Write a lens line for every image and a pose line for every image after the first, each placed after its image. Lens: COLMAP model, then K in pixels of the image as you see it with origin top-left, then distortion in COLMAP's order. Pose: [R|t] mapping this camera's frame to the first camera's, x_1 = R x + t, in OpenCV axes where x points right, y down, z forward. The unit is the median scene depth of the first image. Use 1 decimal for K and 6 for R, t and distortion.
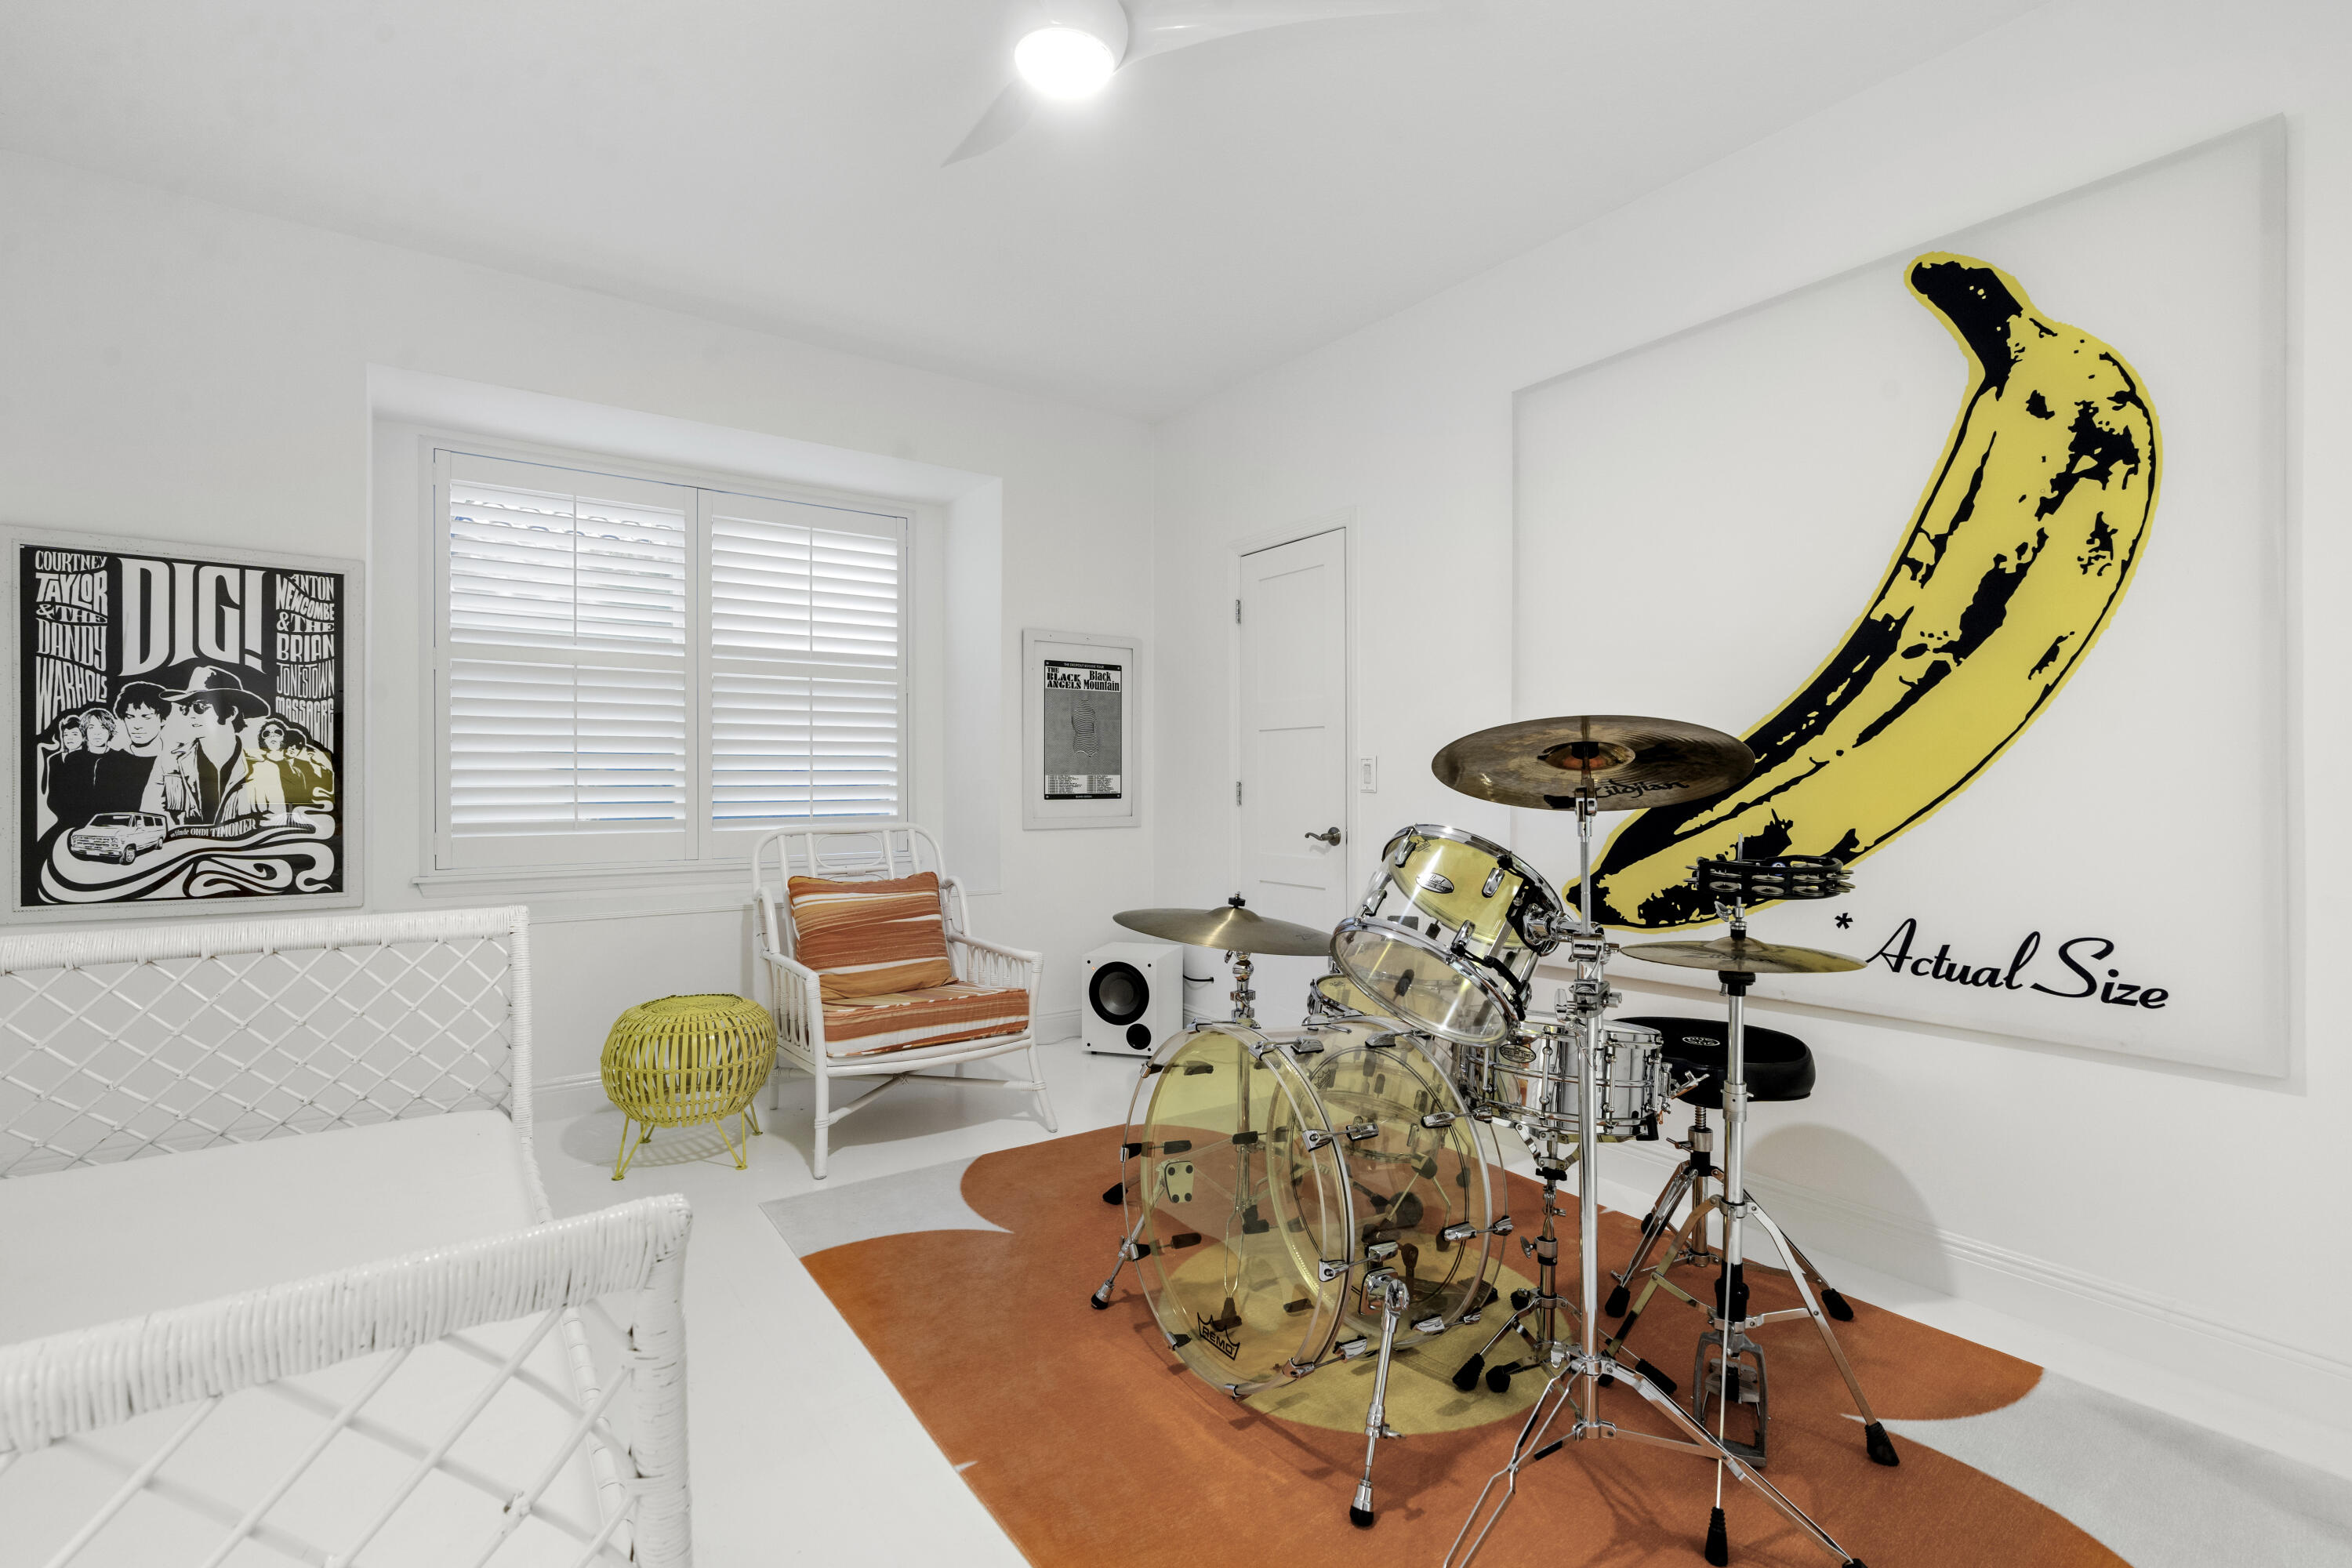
lens RADIAL K [[1061.5, 0, 1181.2], [0, 1061.5, 784.4], [0, 0, 1]] dist [-0.008711, 0.001413]
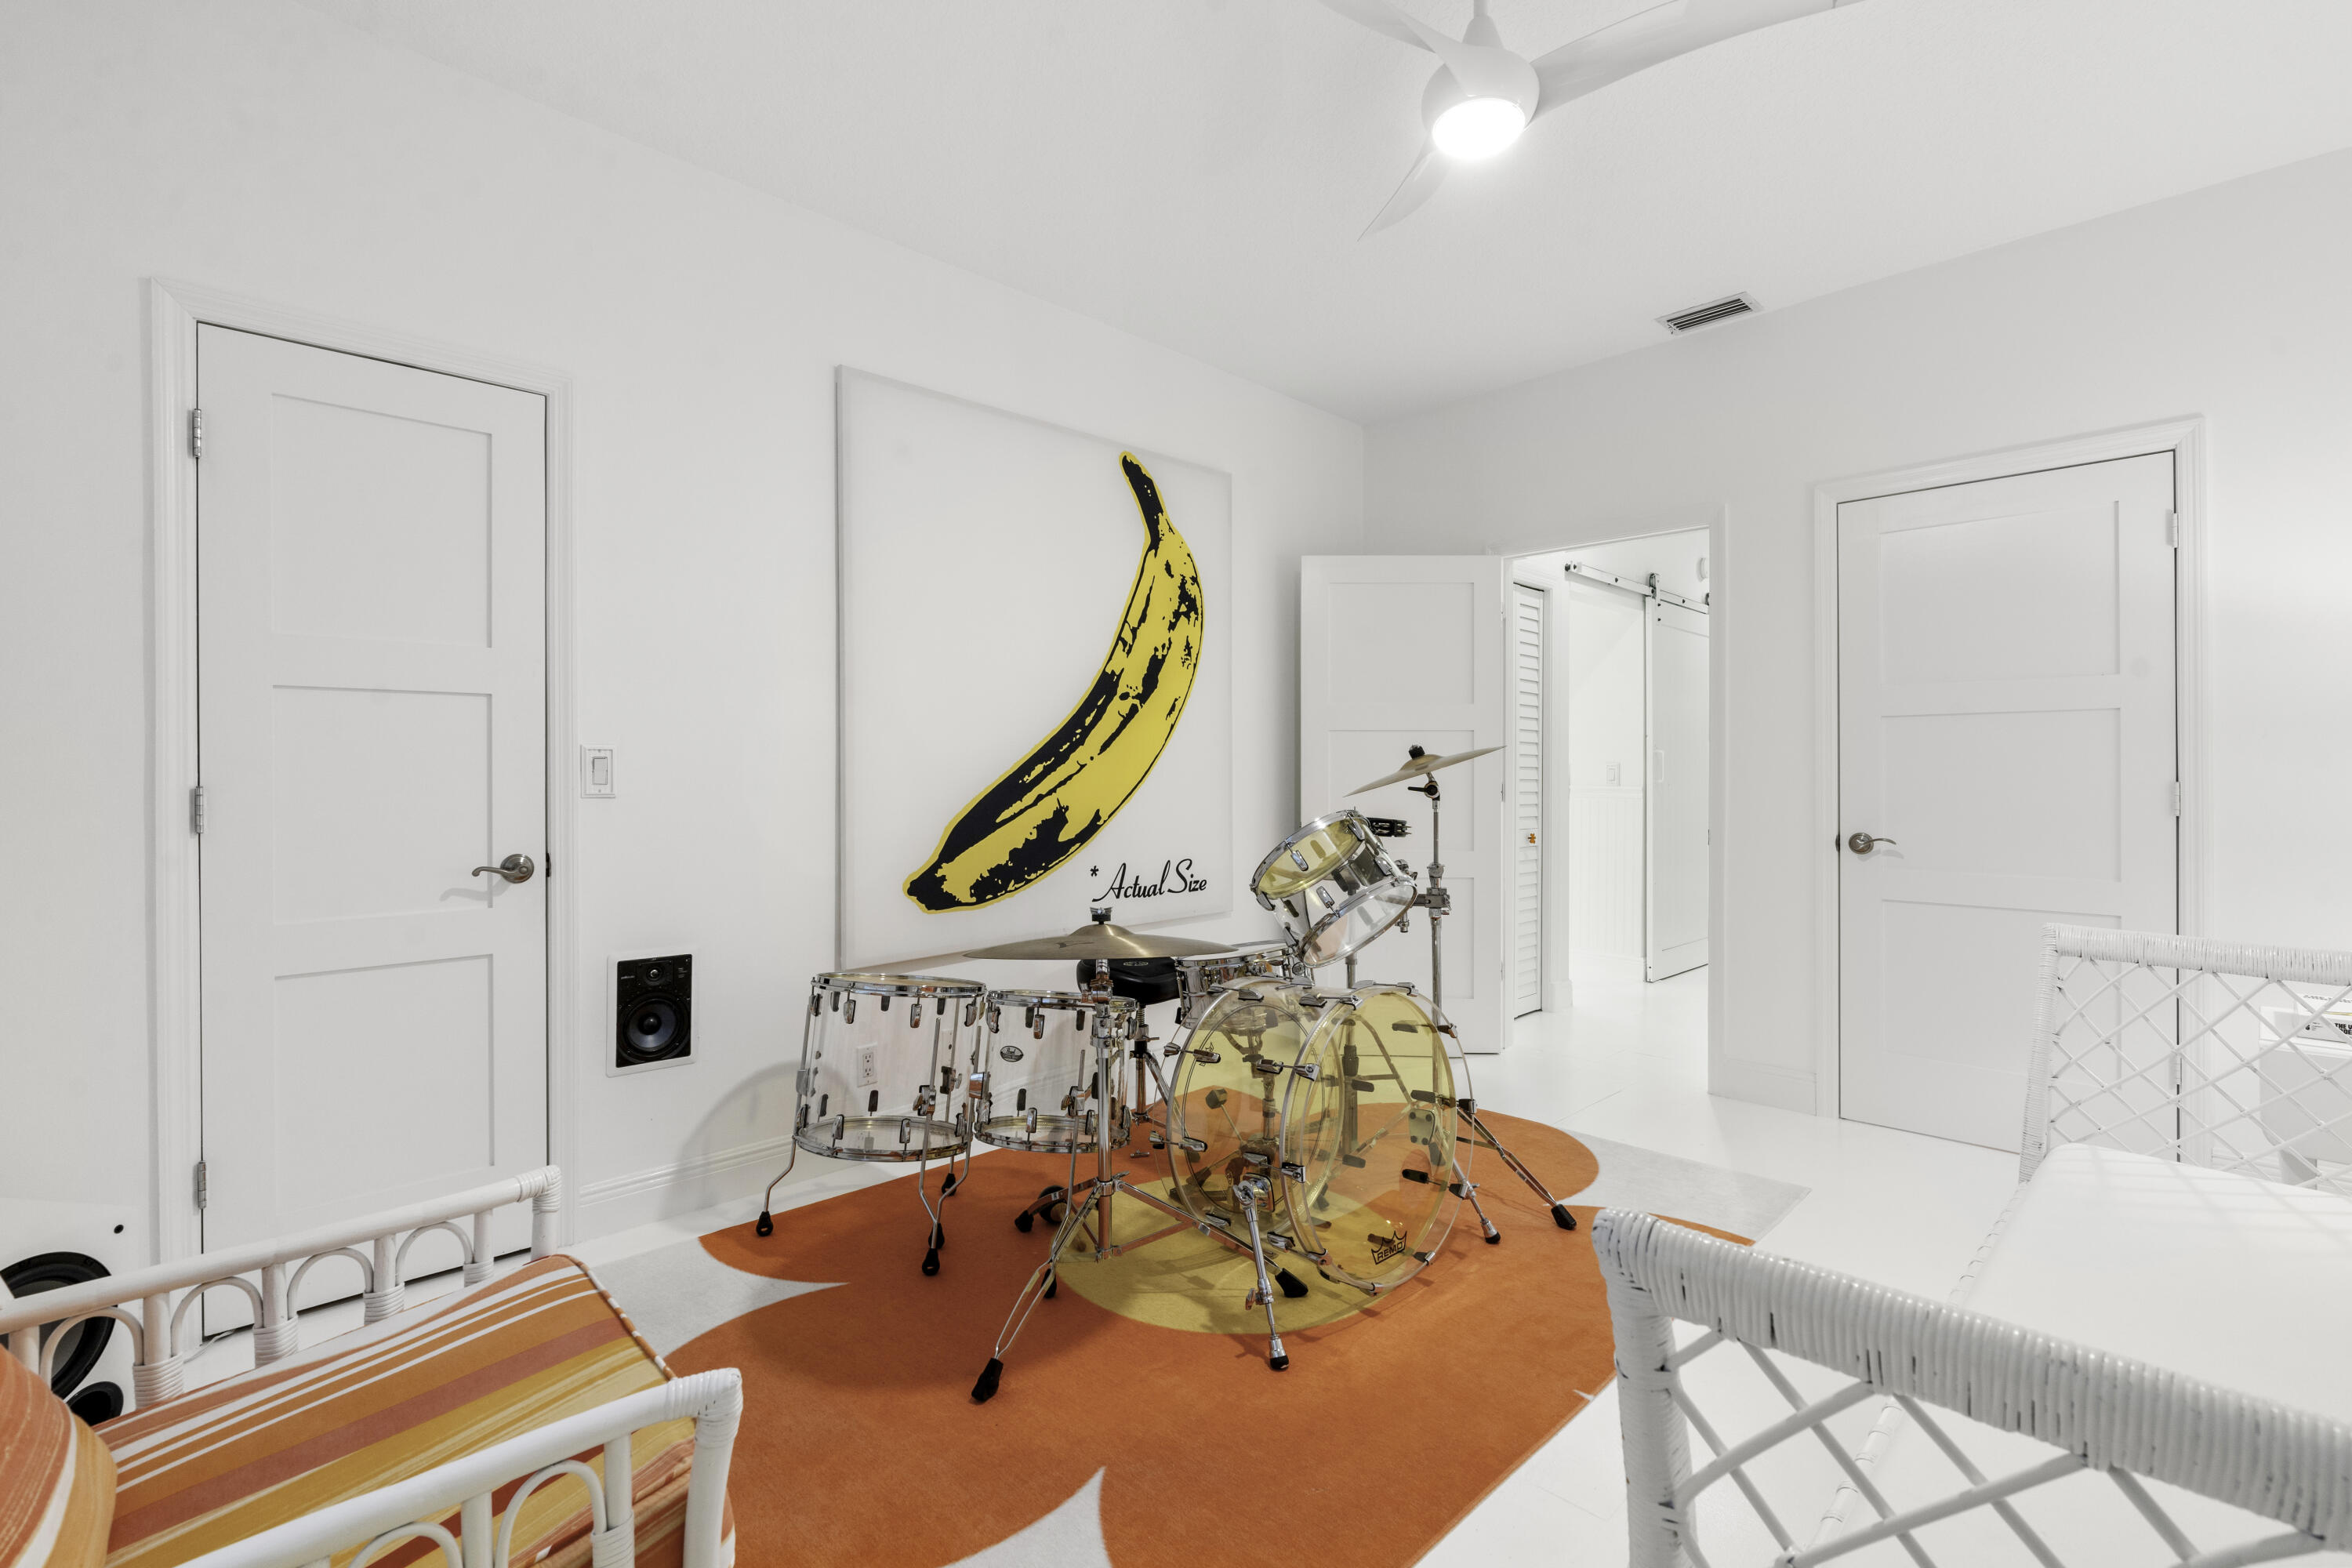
lens RADIAL K [[1061.5, 0, 1176.8], [0, 1061.5, 772.8], [0, 0, 1]] dist [-0.008711, 0.001413]
pose [[-0.158141, 0.000351, 0.987416, -0.688455], [0.007336, 0.999973, 0.000819, -0.007902], [-0.987389, 0.007373, -0.158140, 0.891412]]
